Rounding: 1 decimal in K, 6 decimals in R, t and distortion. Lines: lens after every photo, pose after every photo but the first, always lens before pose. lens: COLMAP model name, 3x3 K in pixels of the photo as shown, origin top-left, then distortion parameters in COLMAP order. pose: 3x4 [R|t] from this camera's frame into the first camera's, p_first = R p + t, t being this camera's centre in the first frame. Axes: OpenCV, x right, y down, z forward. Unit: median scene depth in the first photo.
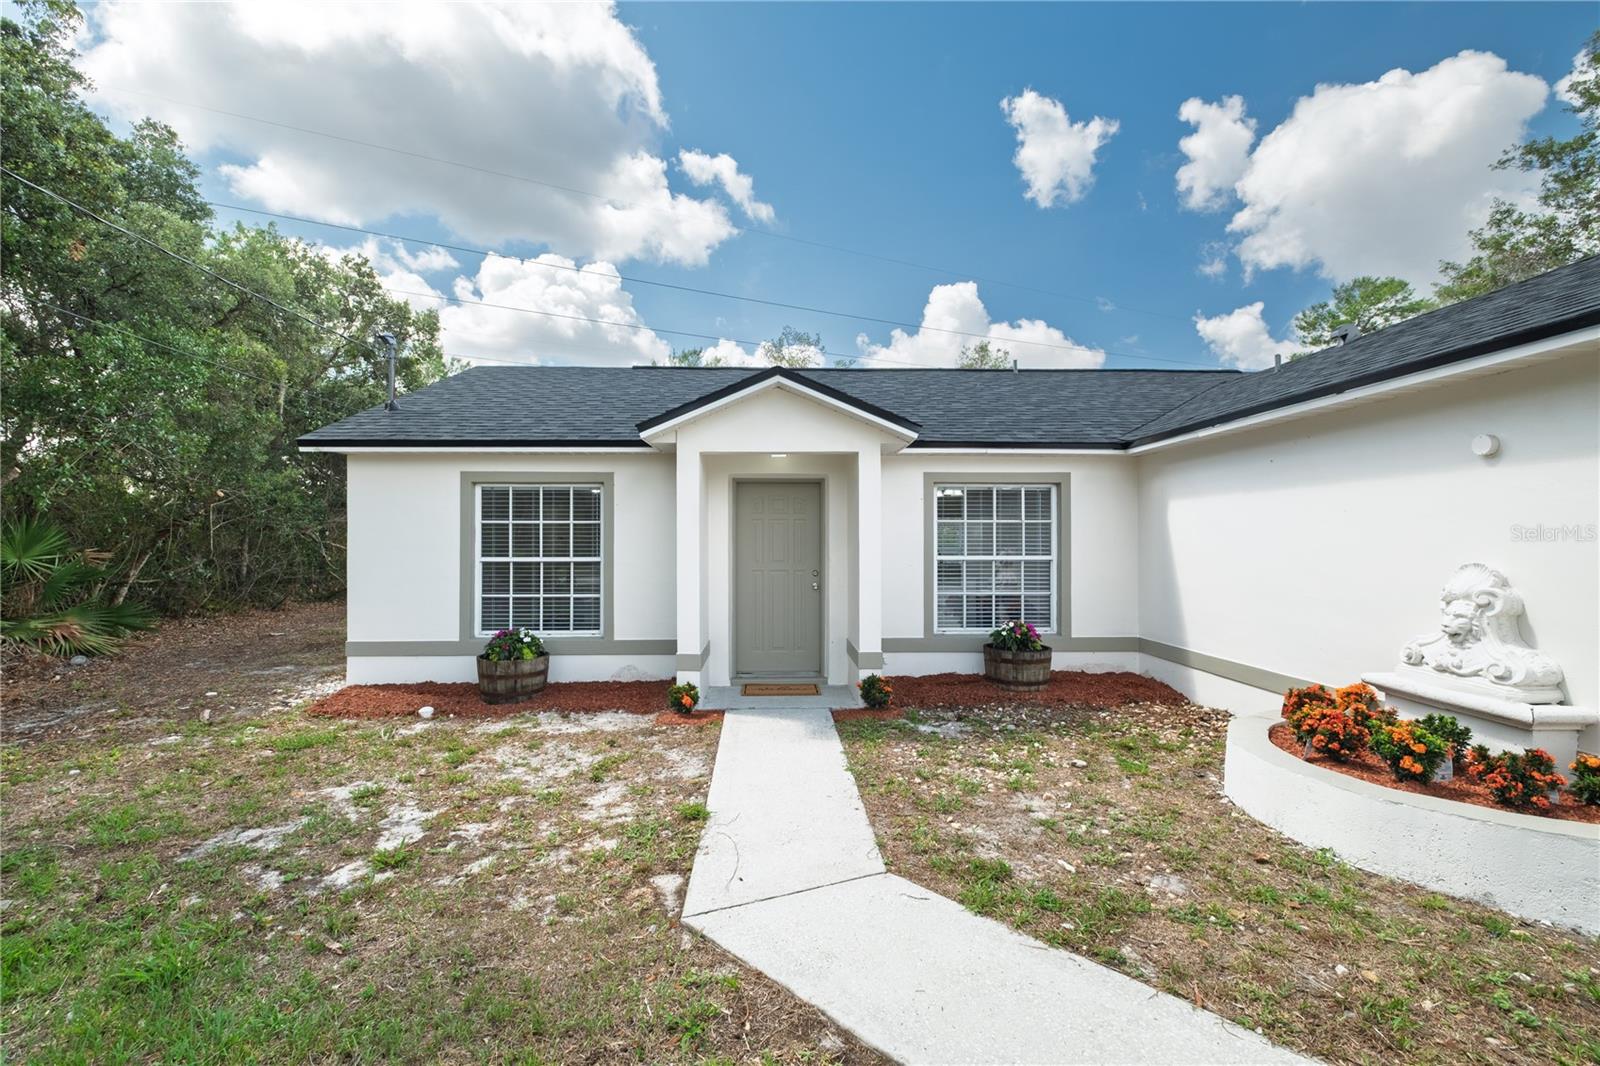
lens RADIAL K [[698.3, 0, 796.3], [0, 698.3, 529.4], [0, 0, 1]] dist [0.004952, -0.006855]
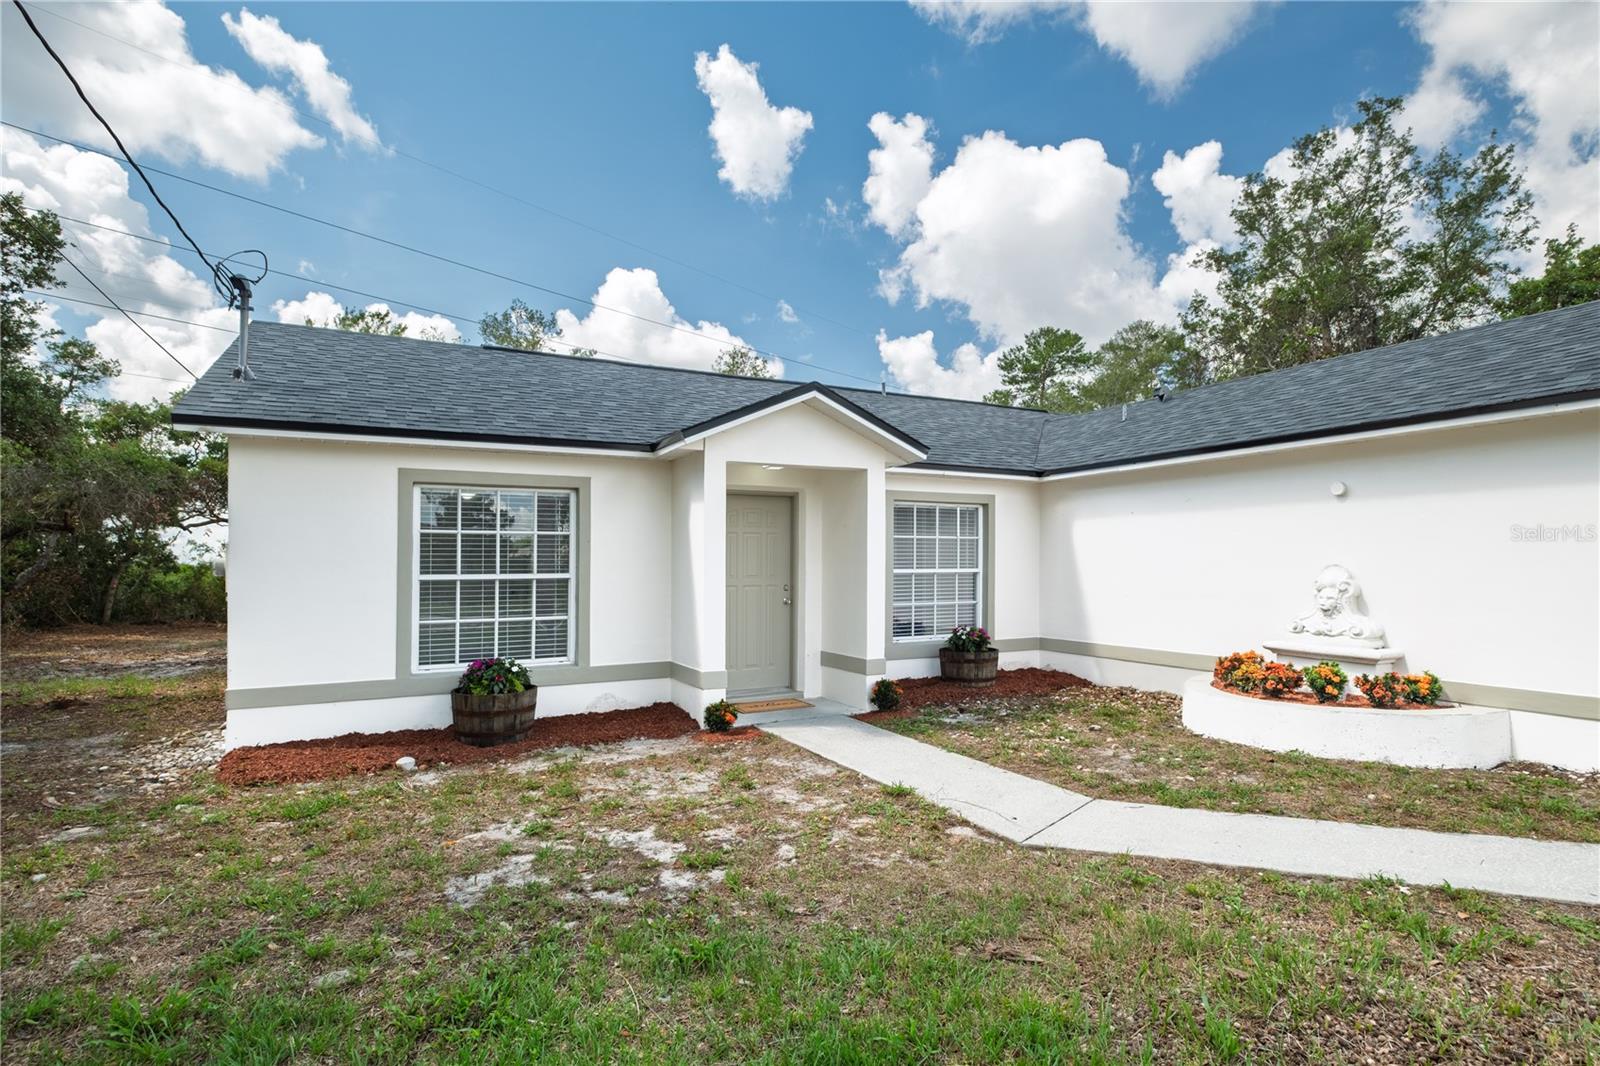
lens RADIAL K [[810.3, 0, 836.0], [0, 810.3, 561.1], [0, 0, 1]] dist [0.004508, 0.000083]
pose [[0.890822, -0.002891, 0.454344, -0.496024], [-0.002065, 0.999944, 0.010412, 0.014299], [-0.454348, -0.010214, 0.890766, -0.065232]]
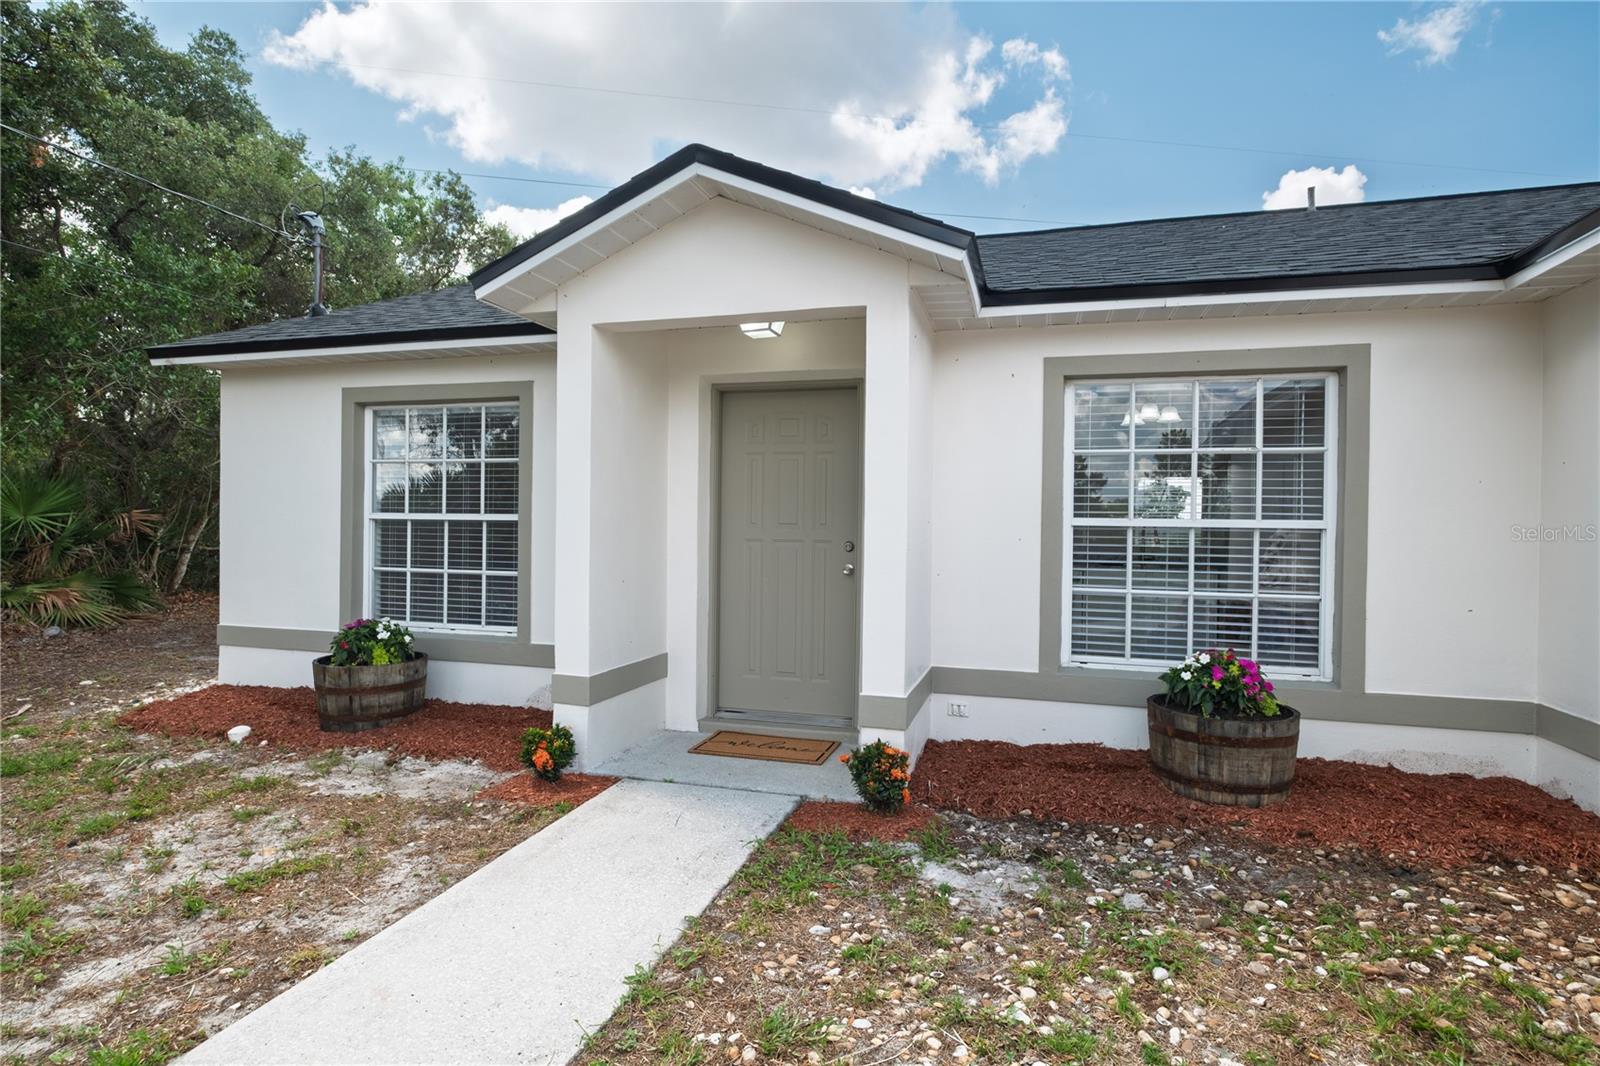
lens RADIAL K [[826.0, 0, 809.5], [0, 826.0, 530.2], [0, 0, 1]] dist [-0.002614, -0.000931]
pose [[0.949641, 0.013817, -0.313036, 0.238270], [-0.007999, 0.999771, 0.019863, 0.041415], [0.313238, -0.016359, 0.949534, 0.401253]]
